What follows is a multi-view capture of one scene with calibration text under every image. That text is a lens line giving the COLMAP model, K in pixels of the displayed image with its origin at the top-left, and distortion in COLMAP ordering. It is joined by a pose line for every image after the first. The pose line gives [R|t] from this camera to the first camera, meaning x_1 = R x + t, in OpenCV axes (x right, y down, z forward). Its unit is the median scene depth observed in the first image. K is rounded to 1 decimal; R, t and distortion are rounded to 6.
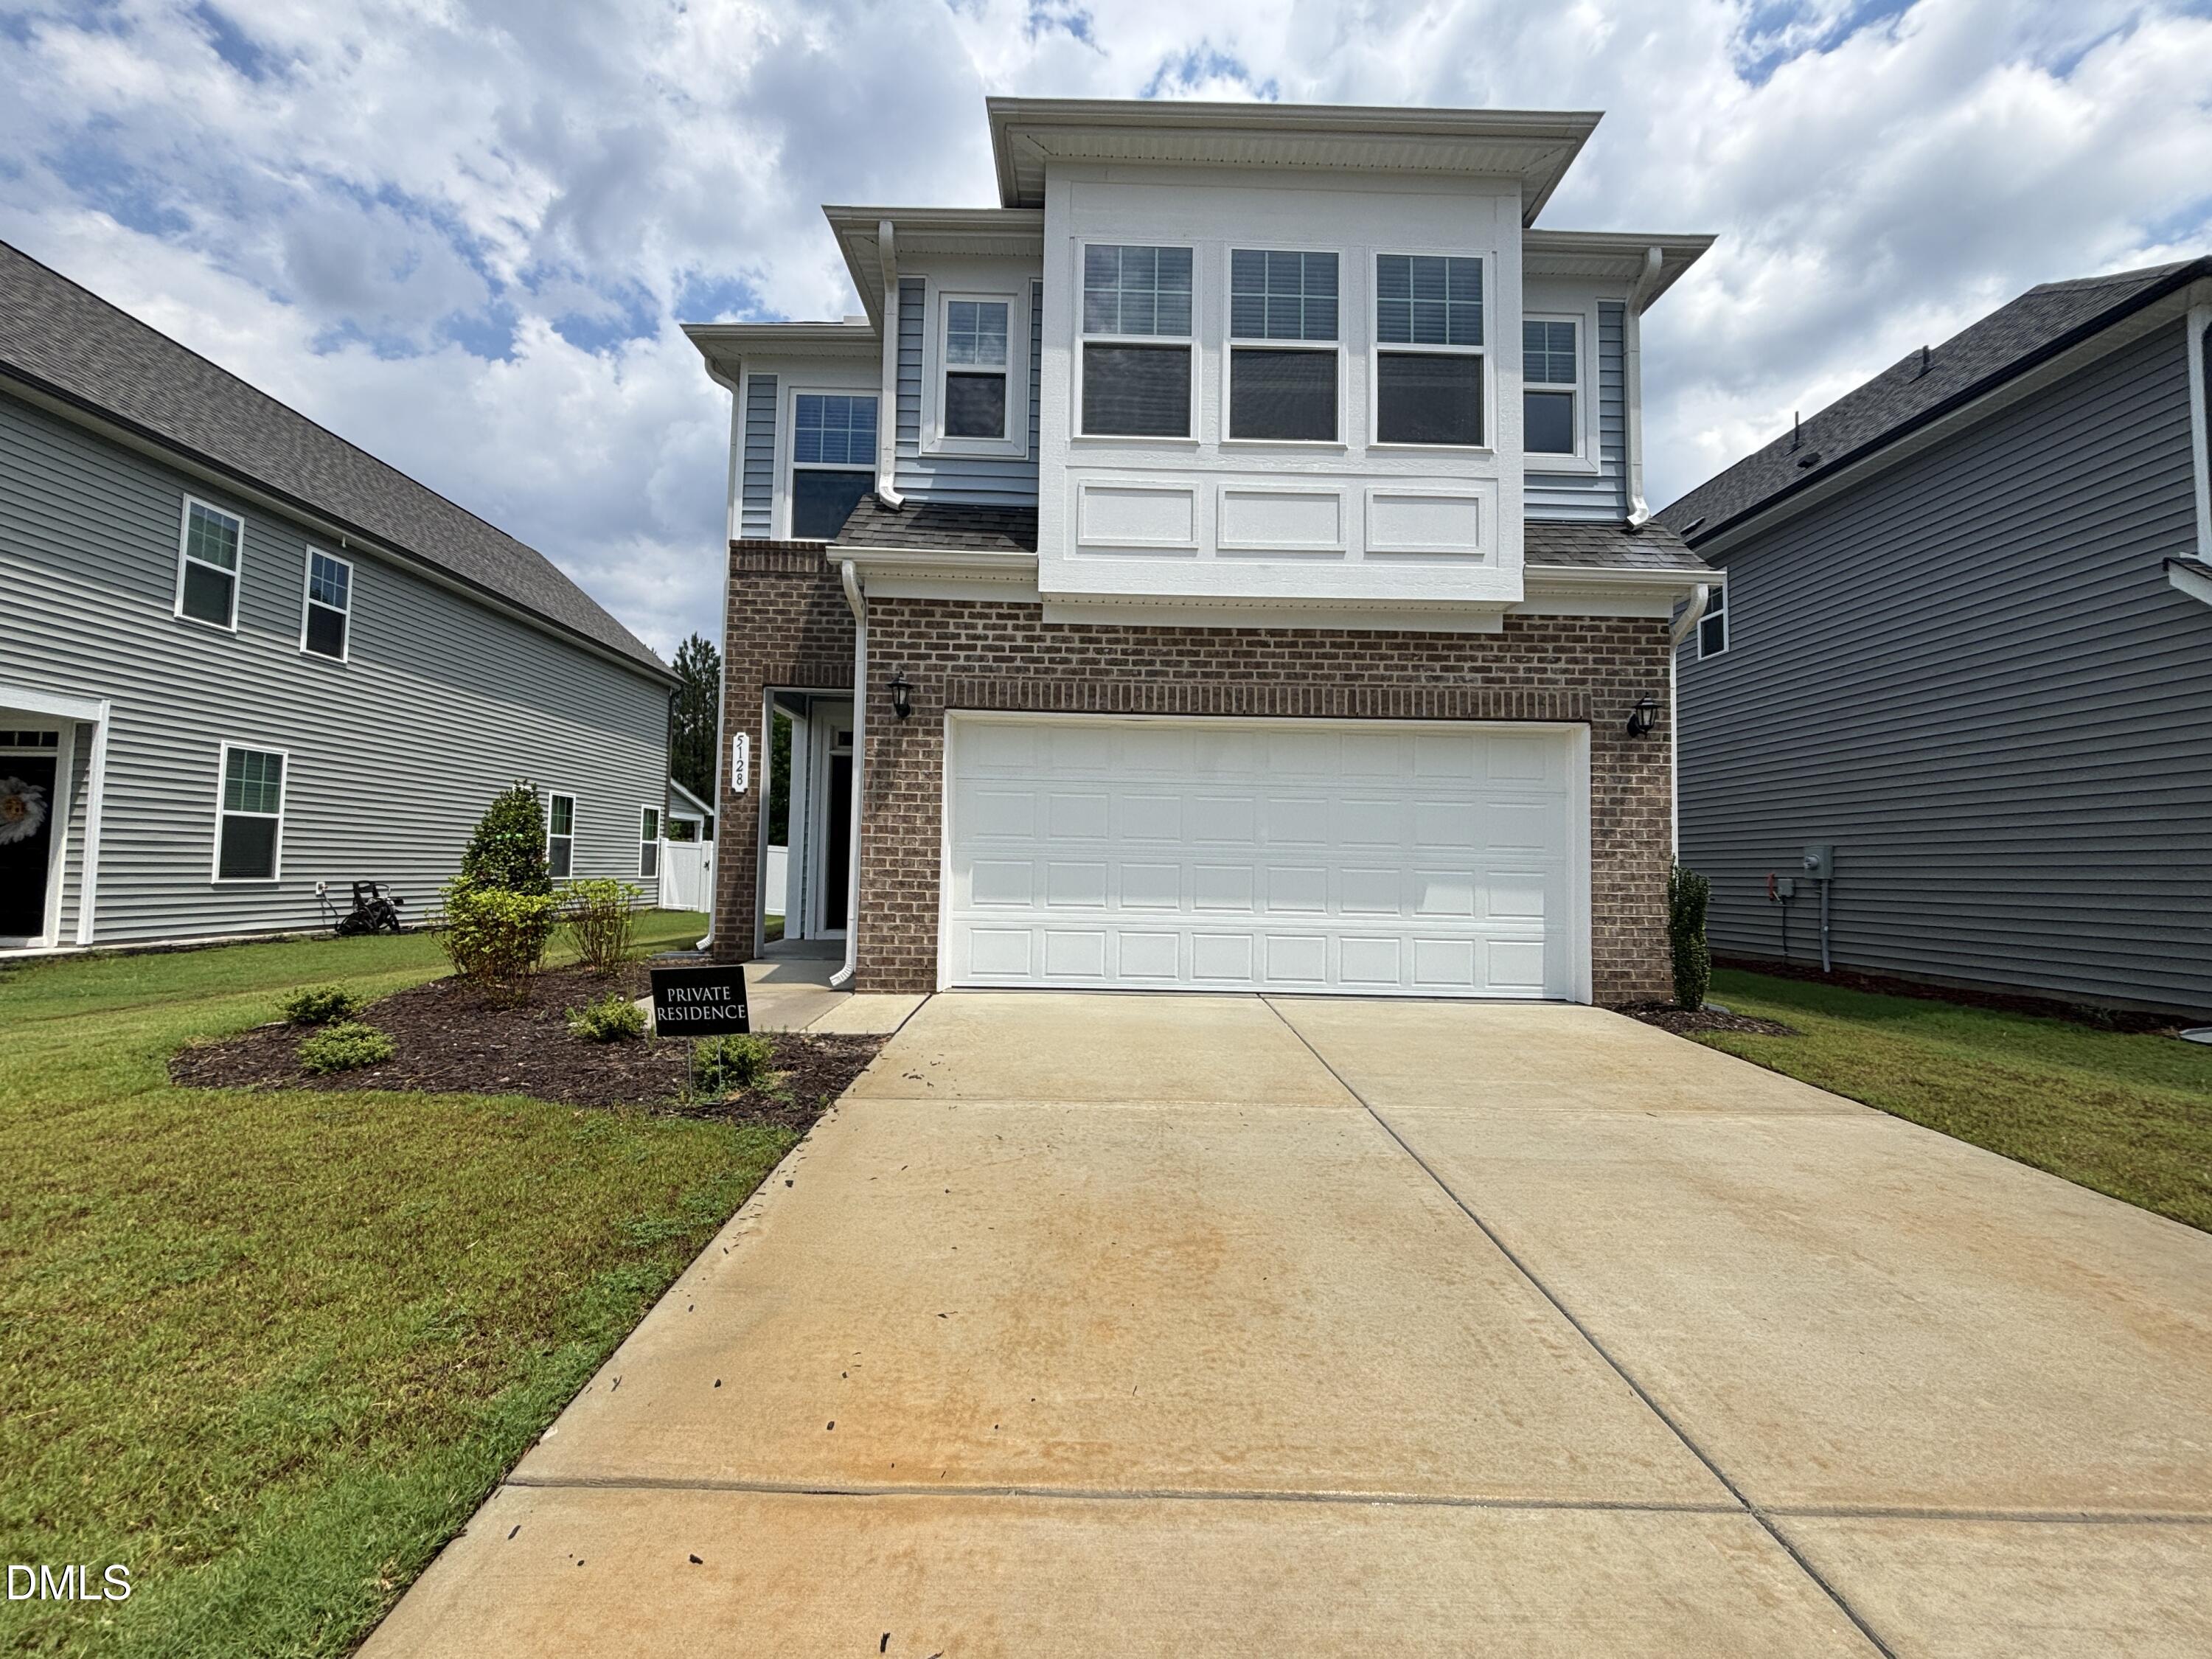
lens RADIAL K [[884.6, 0, 1108.9], [0, 884.6, 825.1], [0, 0, 1]] dist [-0.000635, -0.000643]
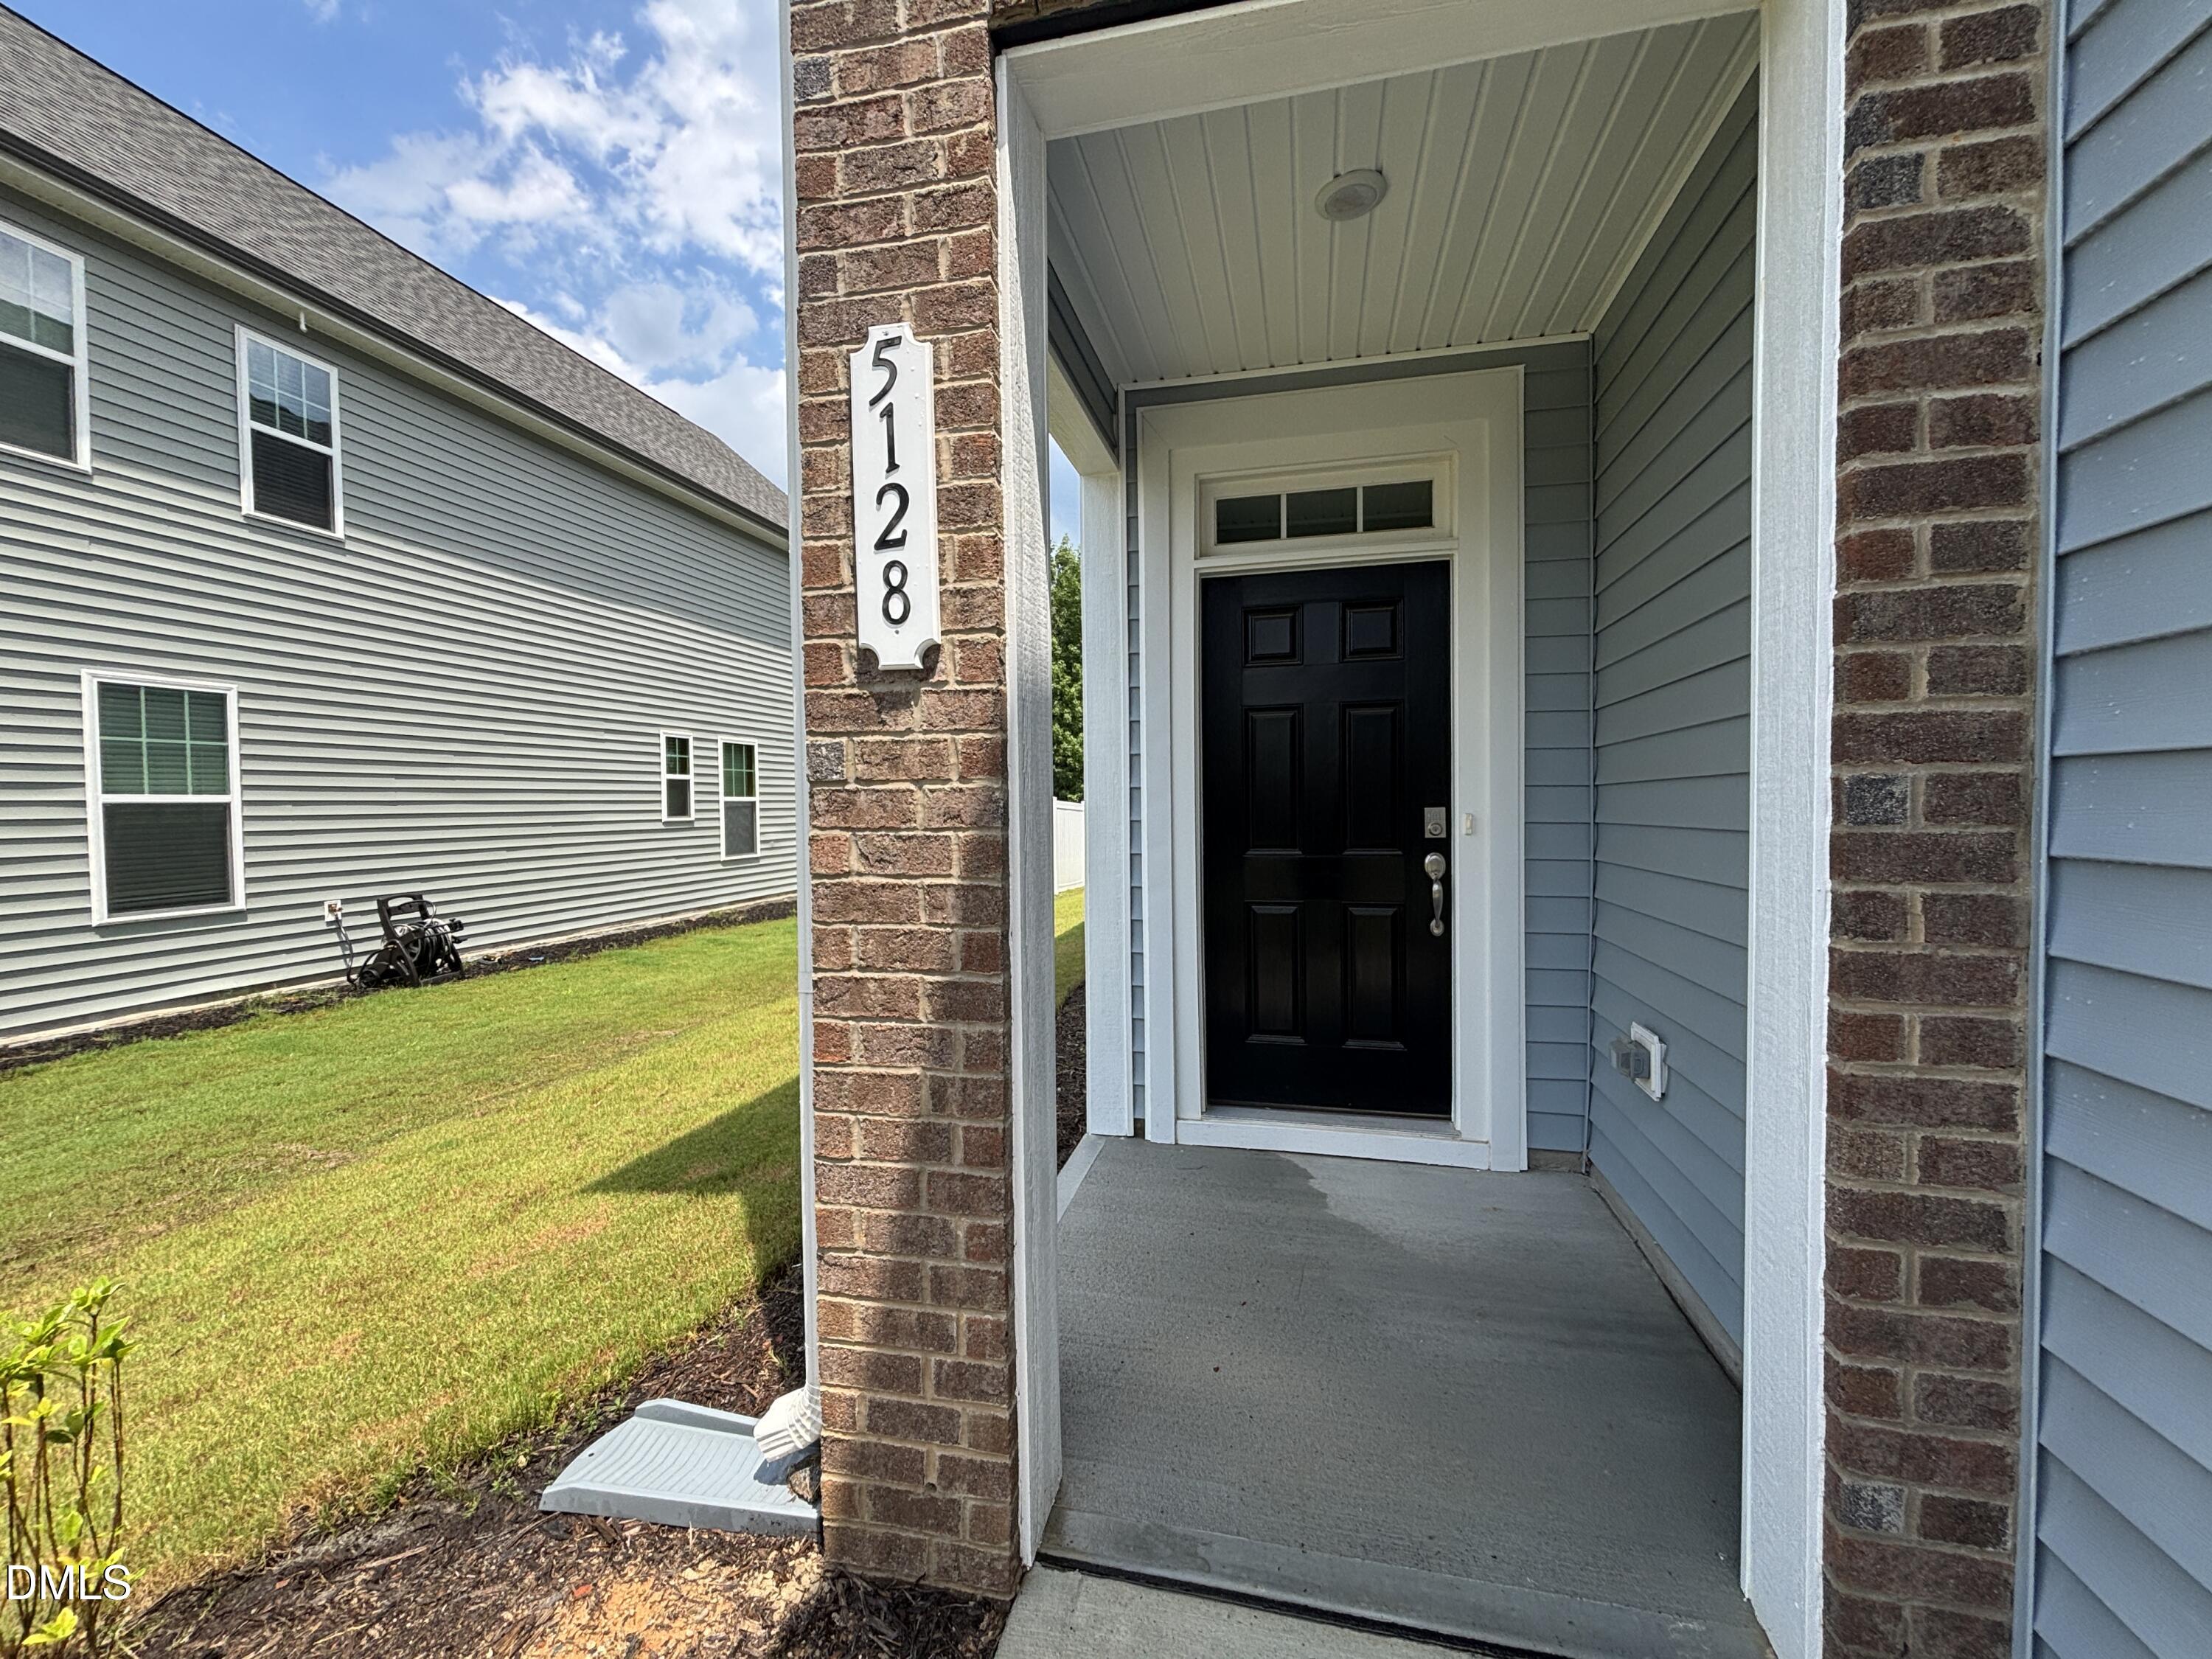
lens RADIAL K [[884.6, 0, 1108.9], [0, 884.6, 825.1], [0, 0, 1]] dist [-0.000635, -0.000643]
pose [[0.969131, -0.022447, -0.245521, -0.414423], [0.042047, 0.996306, 0.074882, -0.021639], [0.242933, -0.082894, 0.966495, 1.038053]]
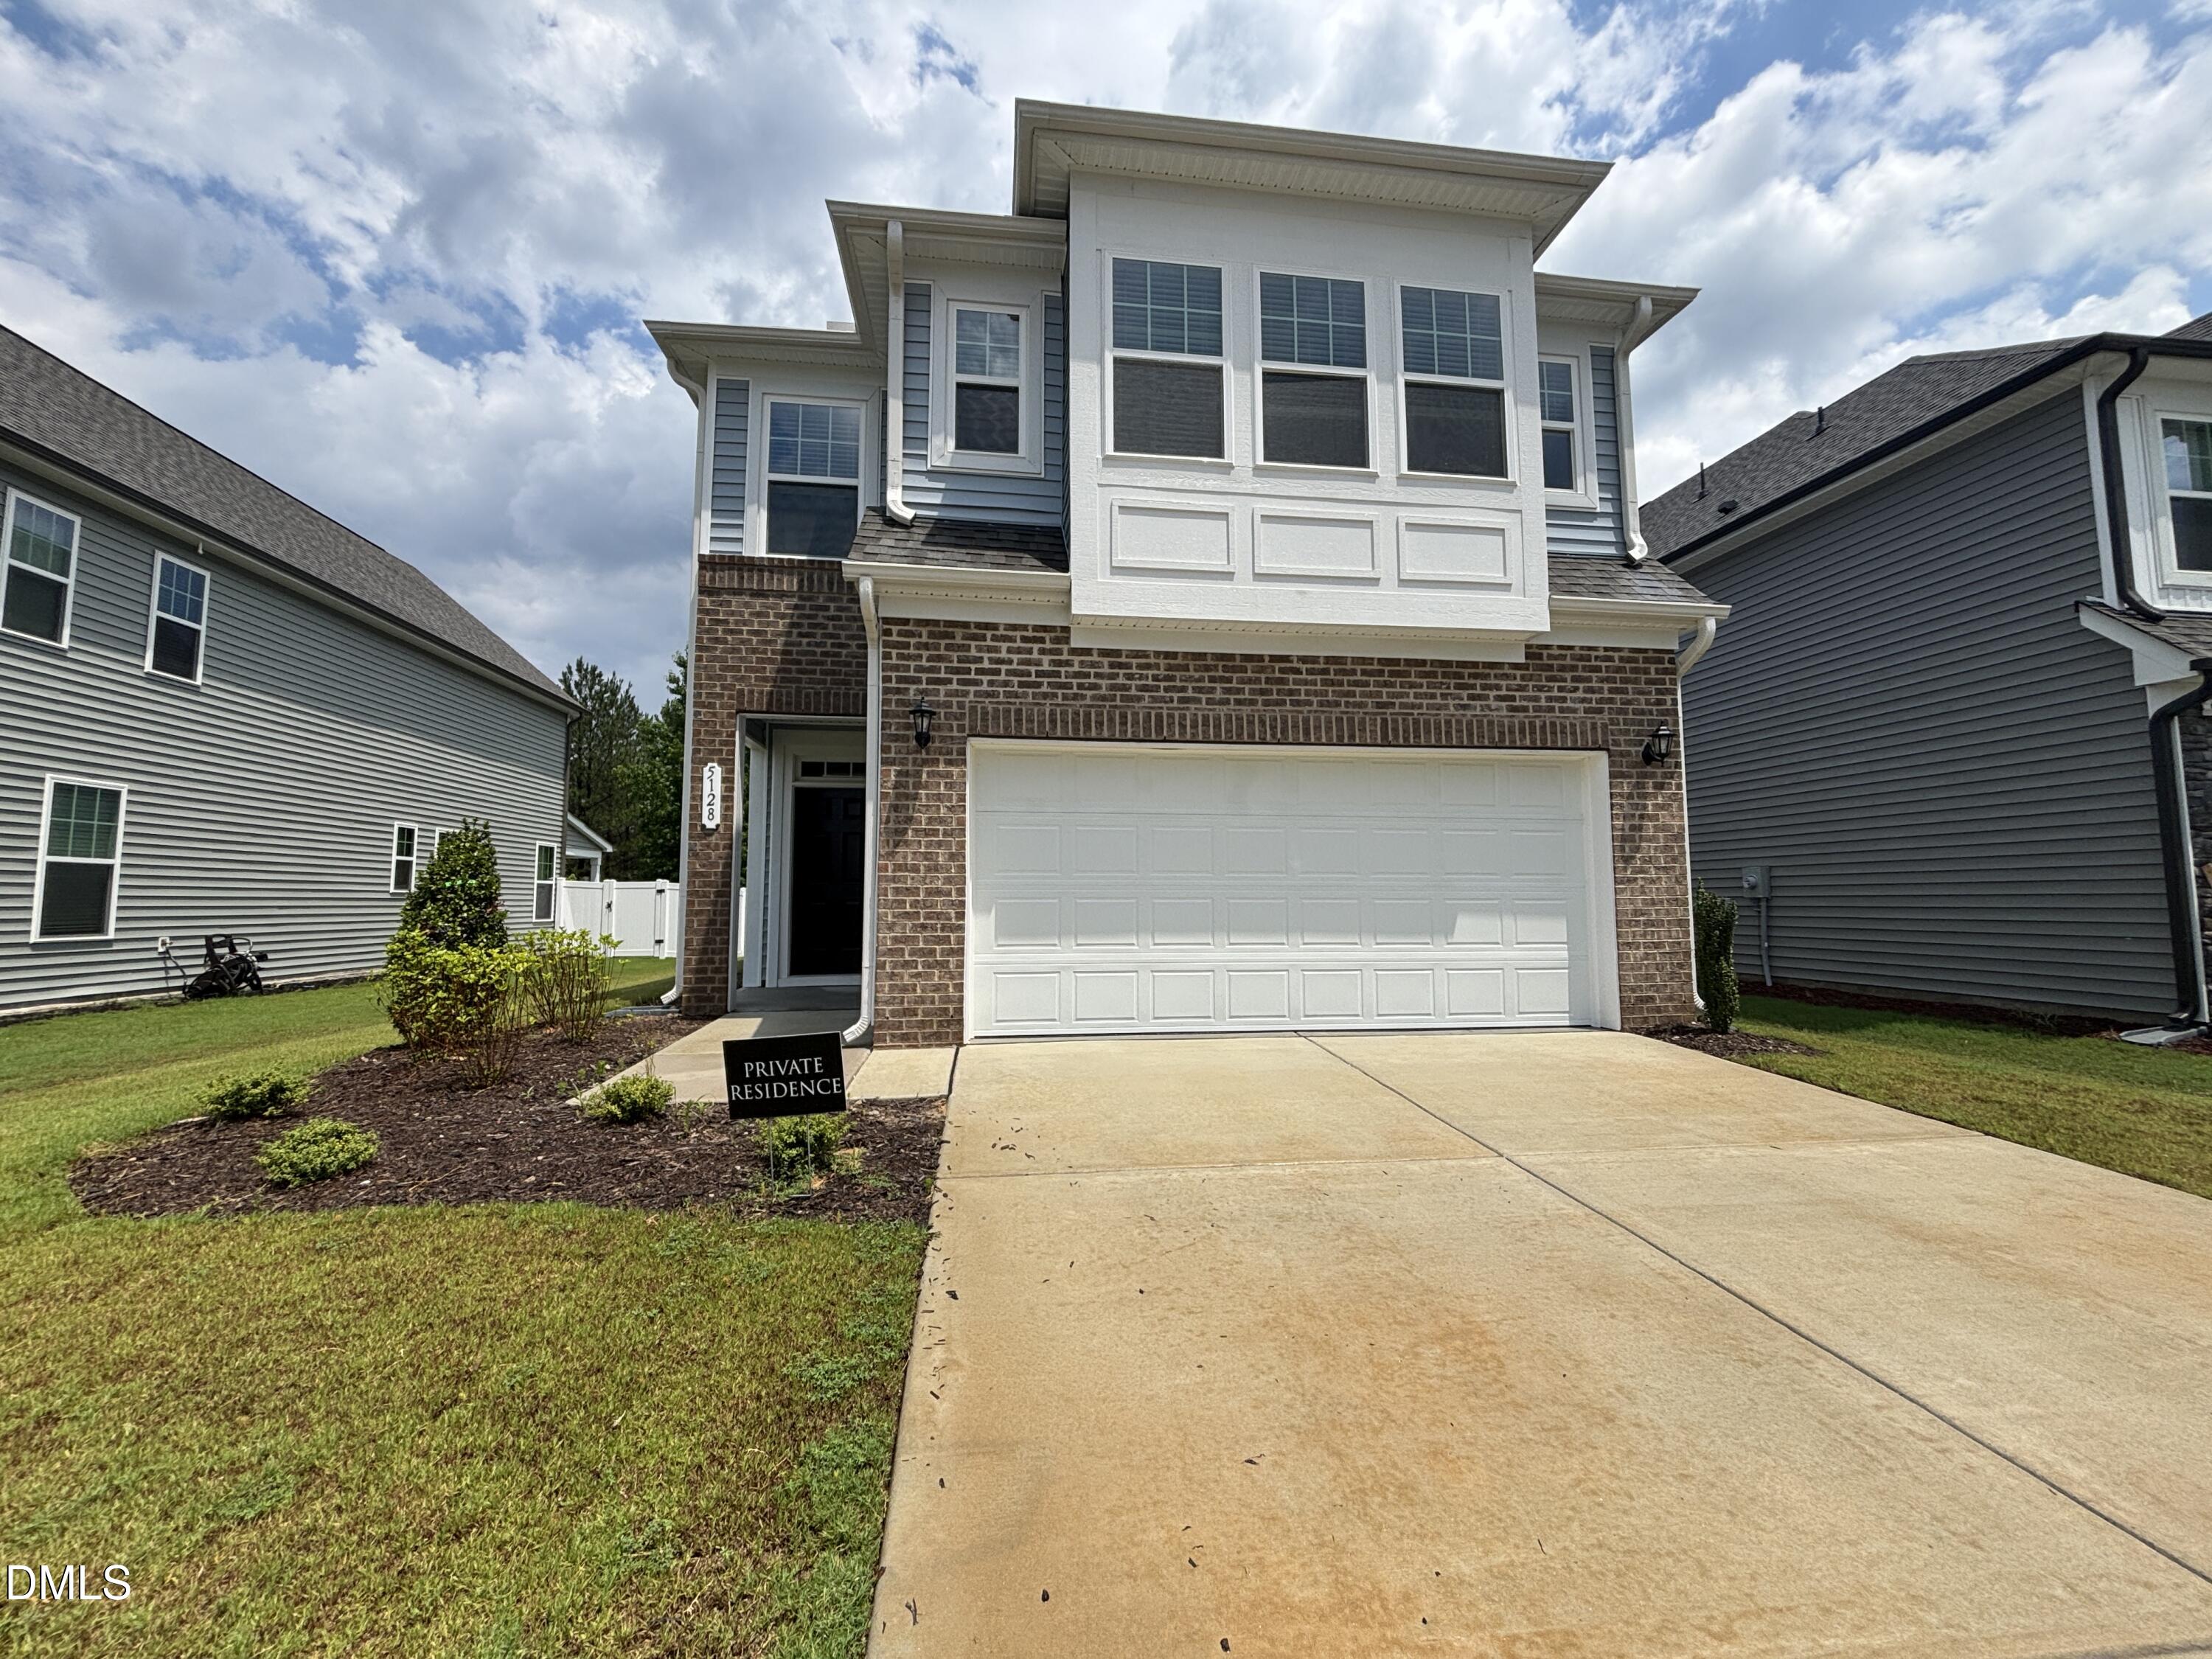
lens RADIAL K [[883.6, 0, 1107.7], [0, 883.6, 824.3], [0, 0, 1]] dist [0.003050, -0.002802]
pose [[0.993041, -0.011359, 0.117219, -0.147071], [0.015260, 0.999357, -0.032431, -0.007051], [-0.116776, 0.033994, 0.992576, 0.061162]]
